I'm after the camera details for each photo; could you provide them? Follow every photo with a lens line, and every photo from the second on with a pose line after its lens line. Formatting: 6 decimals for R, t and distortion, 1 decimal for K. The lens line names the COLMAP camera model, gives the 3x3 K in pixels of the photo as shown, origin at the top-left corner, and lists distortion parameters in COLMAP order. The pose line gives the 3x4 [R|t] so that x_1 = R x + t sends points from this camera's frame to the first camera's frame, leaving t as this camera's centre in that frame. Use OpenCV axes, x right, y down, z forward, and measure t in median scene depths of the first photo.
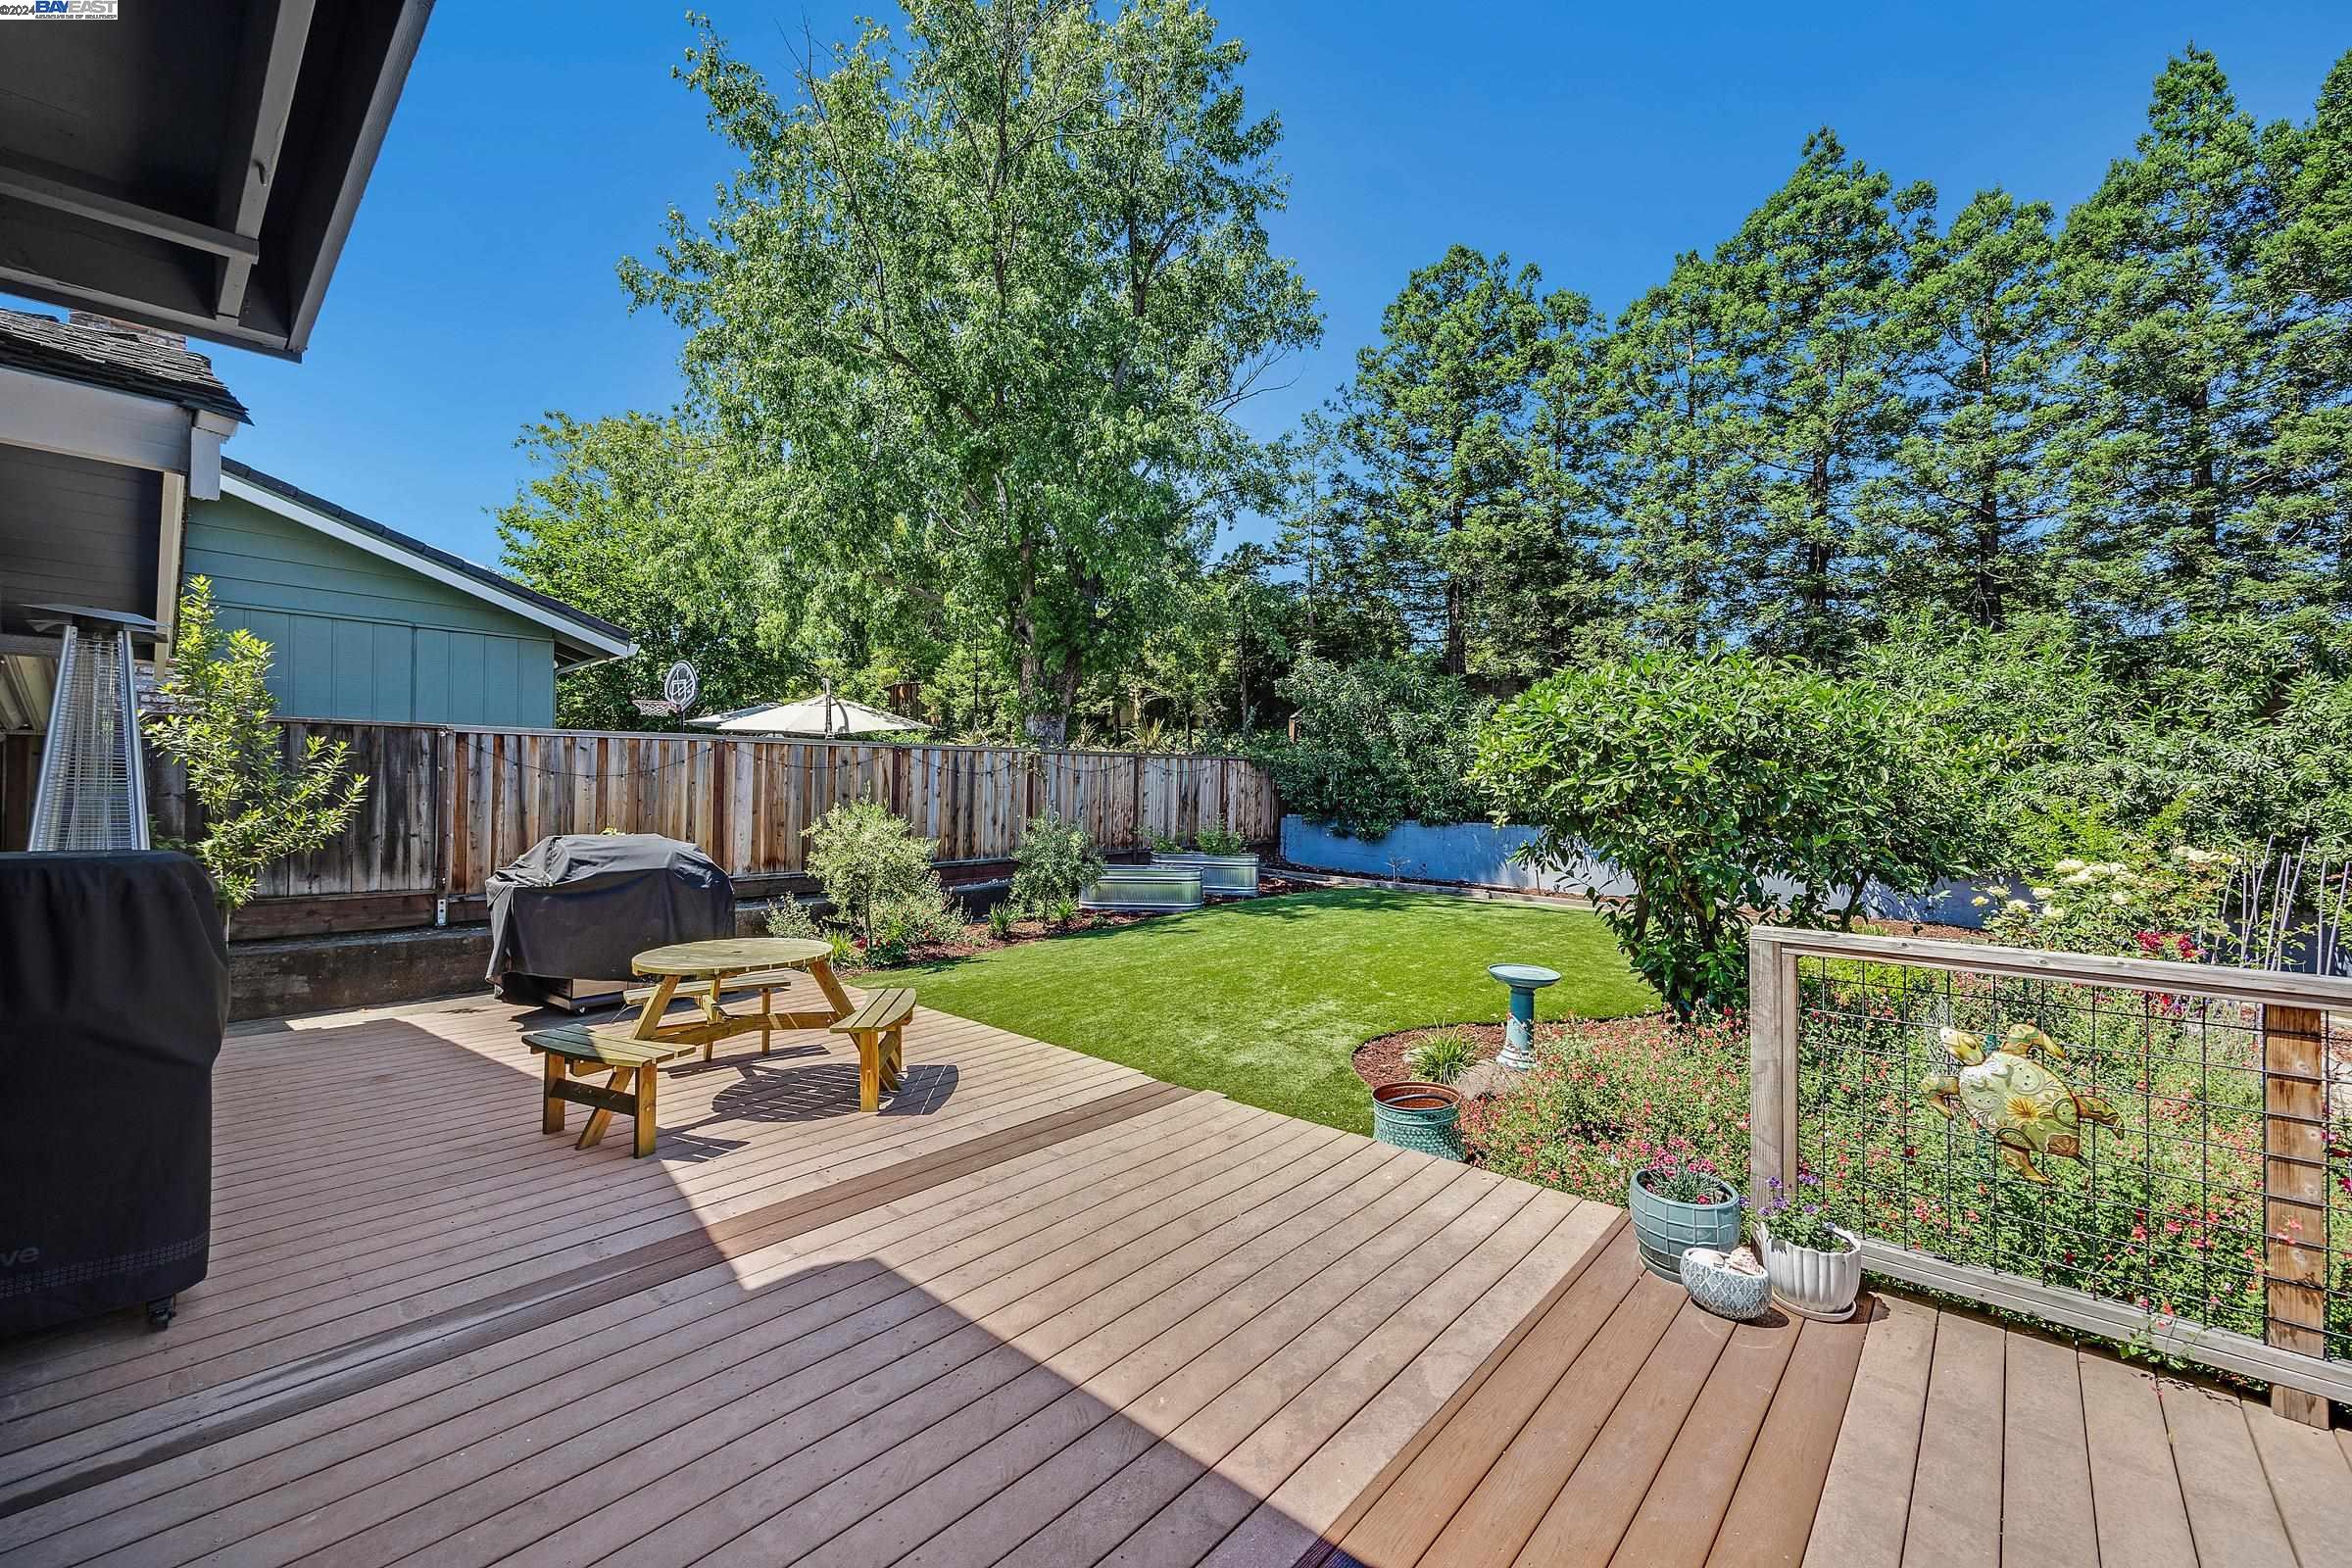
lens RADIAL K [[940.7, 0, 1177.5], [0, 940.7, 785.0], [0, 0, 1]] dist [-0.003443, -0.000341]
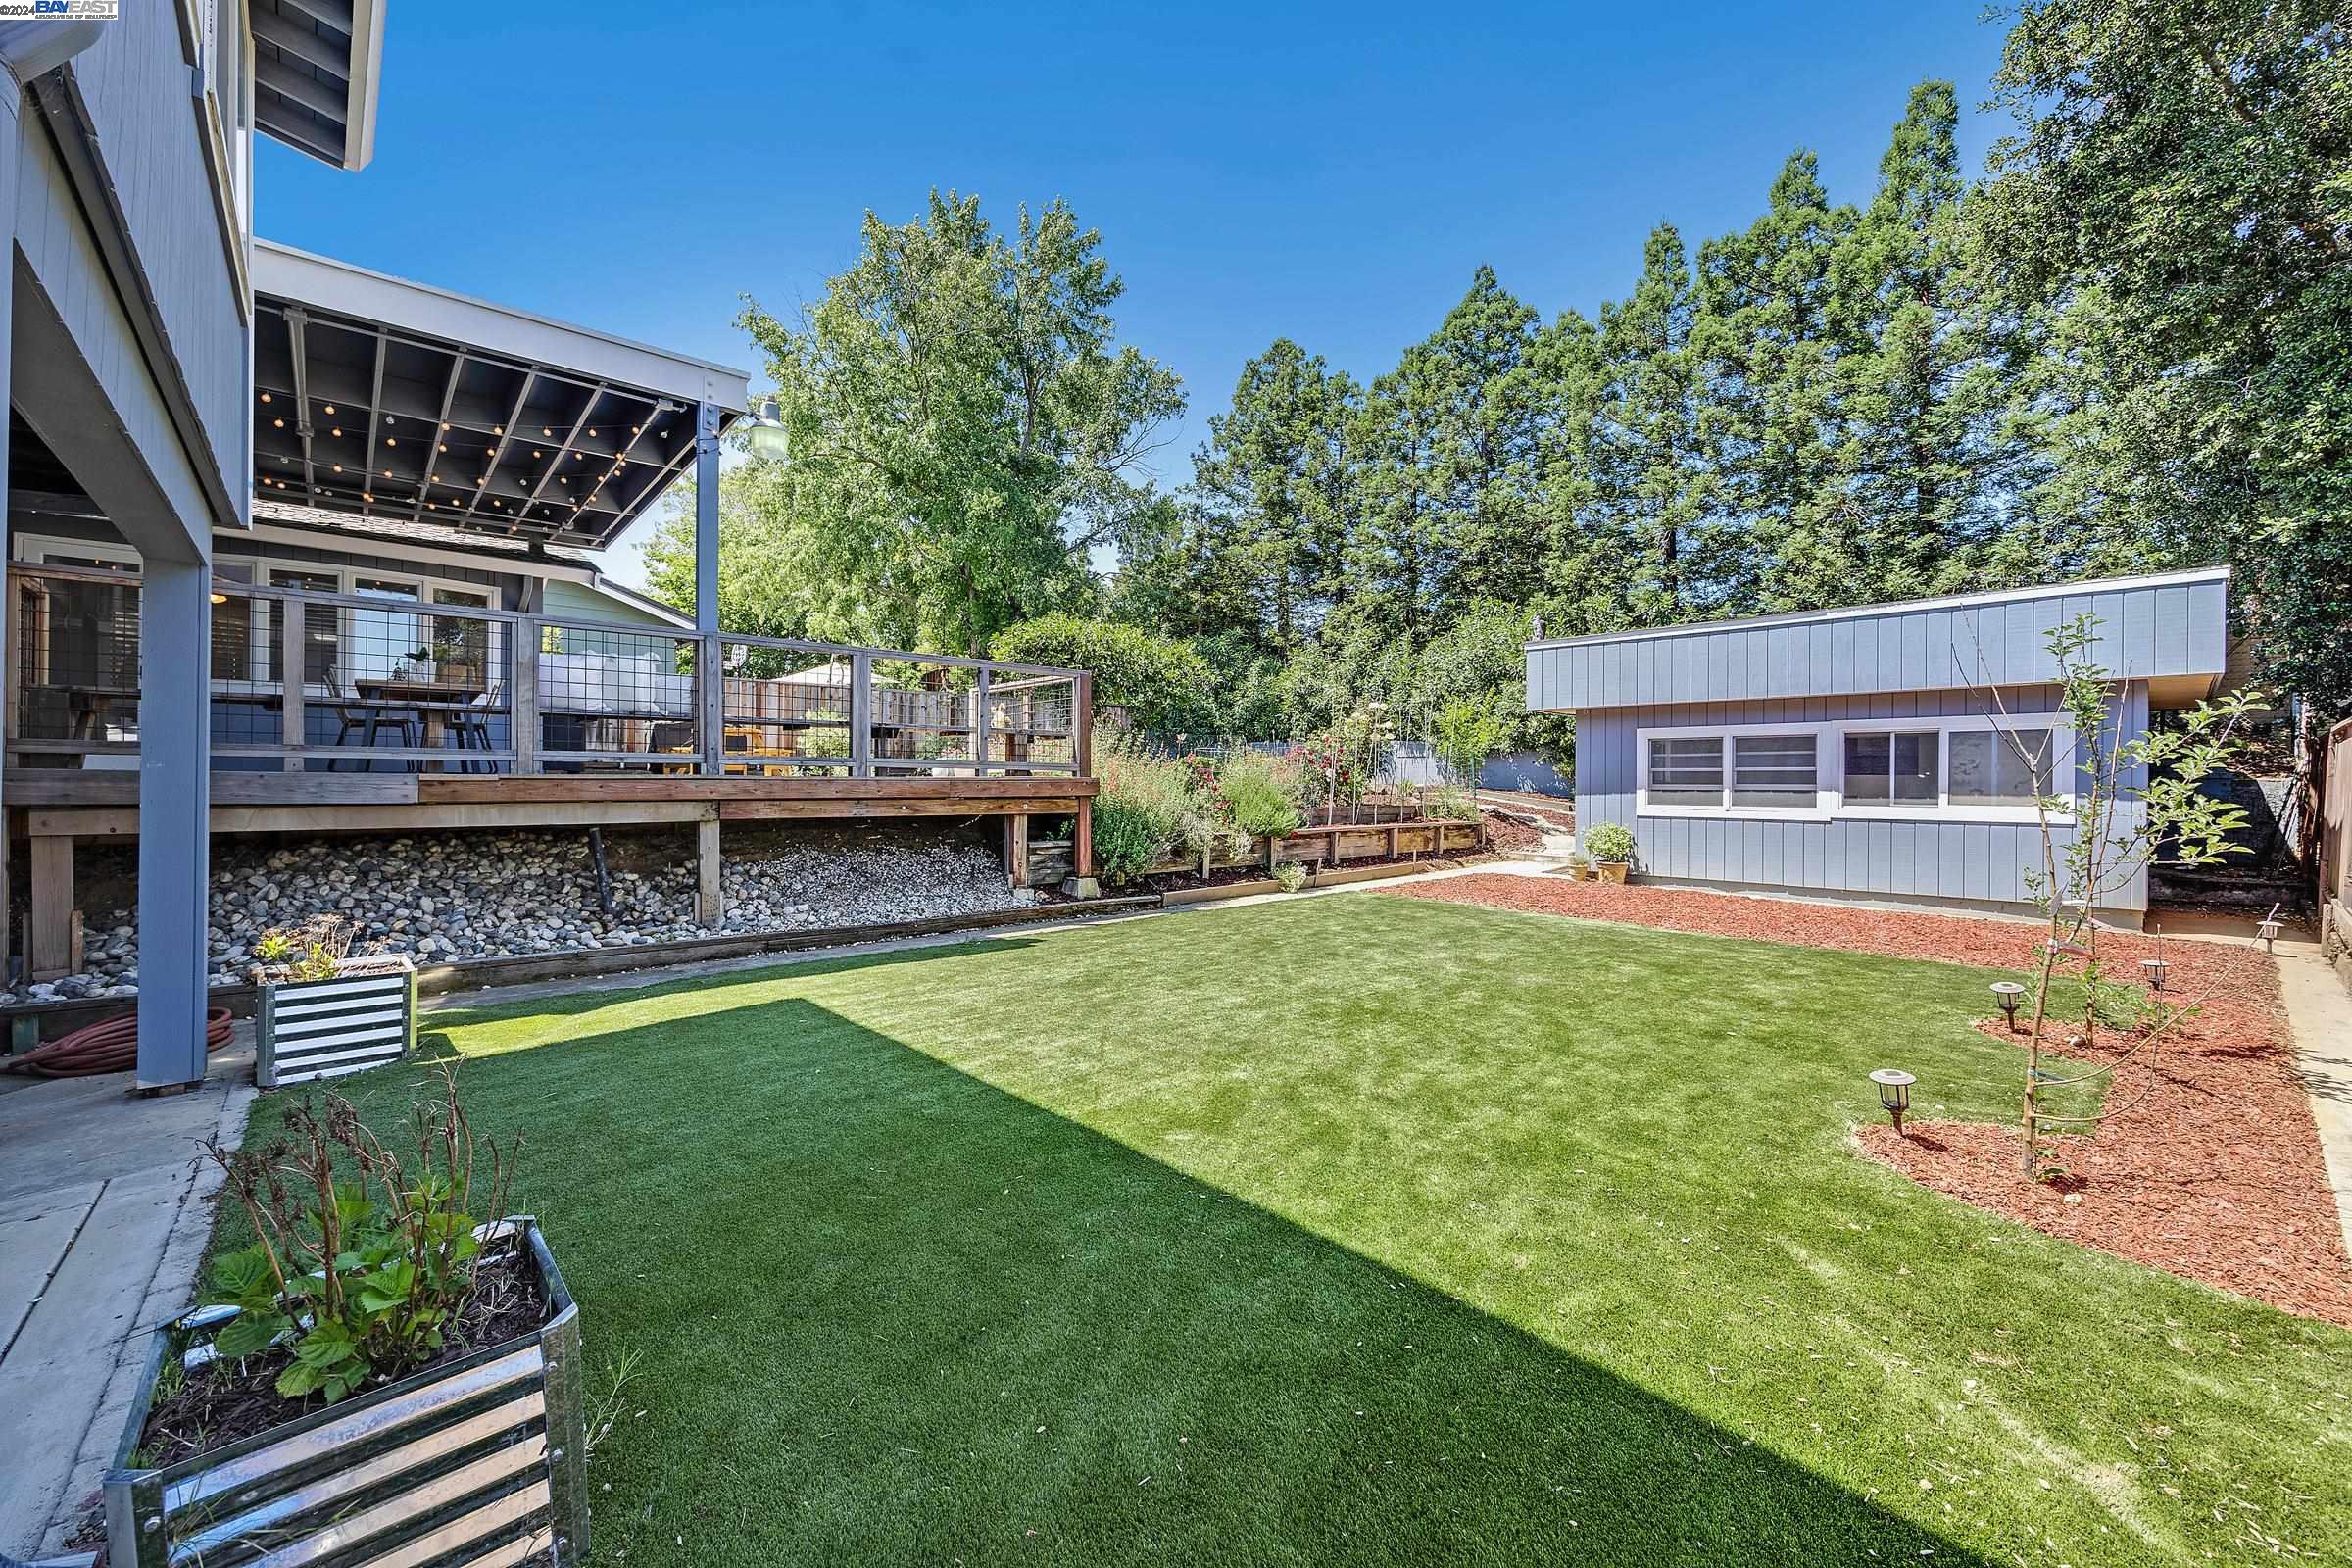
lens RADIAL K [[940.7, 0, 1177.0], [0, 940.7, 788.5], [0, 0, 1]] dist [-0.003443, -0.000341]
pose [[0.993836, -0.004565, -0.110769, 0.465076], [0.005403, 0.999959, 0.007267, 0.131329], [0.110731, -0.007821, 0.993820, -0.650177]]
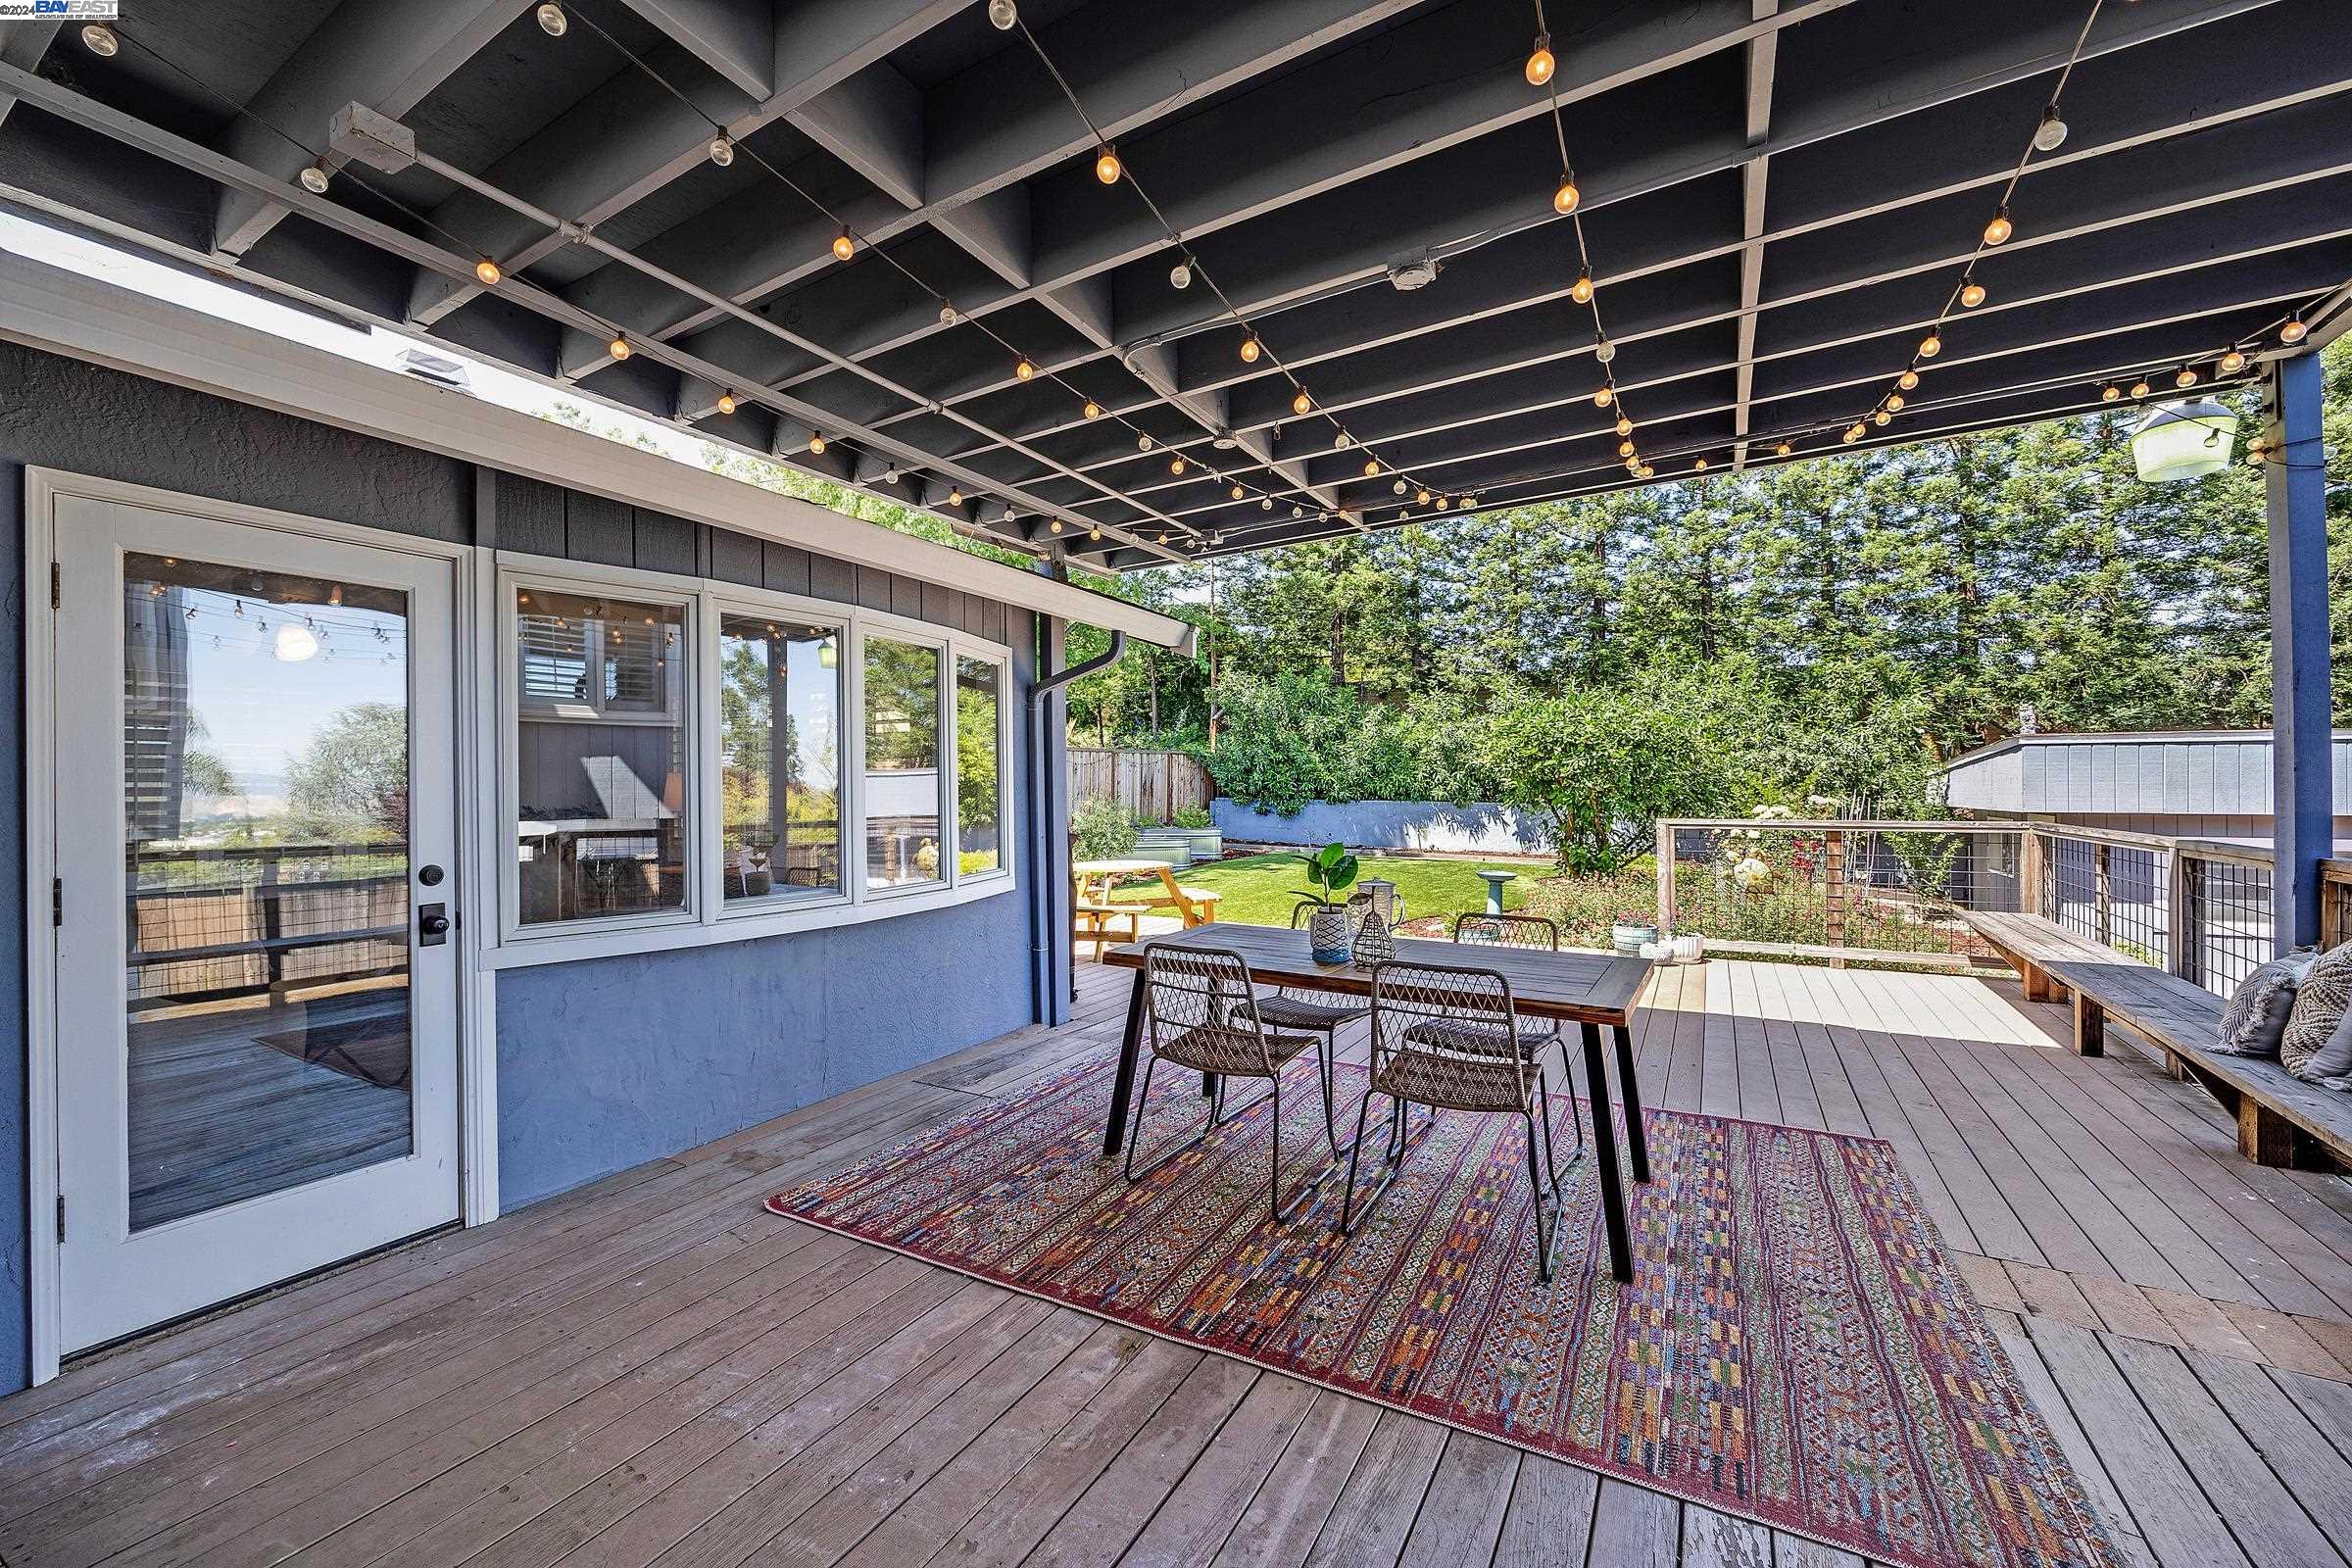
lens RADIAL K [[940.7, 0, 1177.4], [0, 940.7, 785.6], [0, 0, 1]] dist [-0.003443, -0.000341]
pose [[0.977045, -0.016803, 0.212371, -0.280535], [0.015438, 0.999848, 0.008084, 0.006443], [-0.212475, -0.004620, 0.977156, -0.279641]]
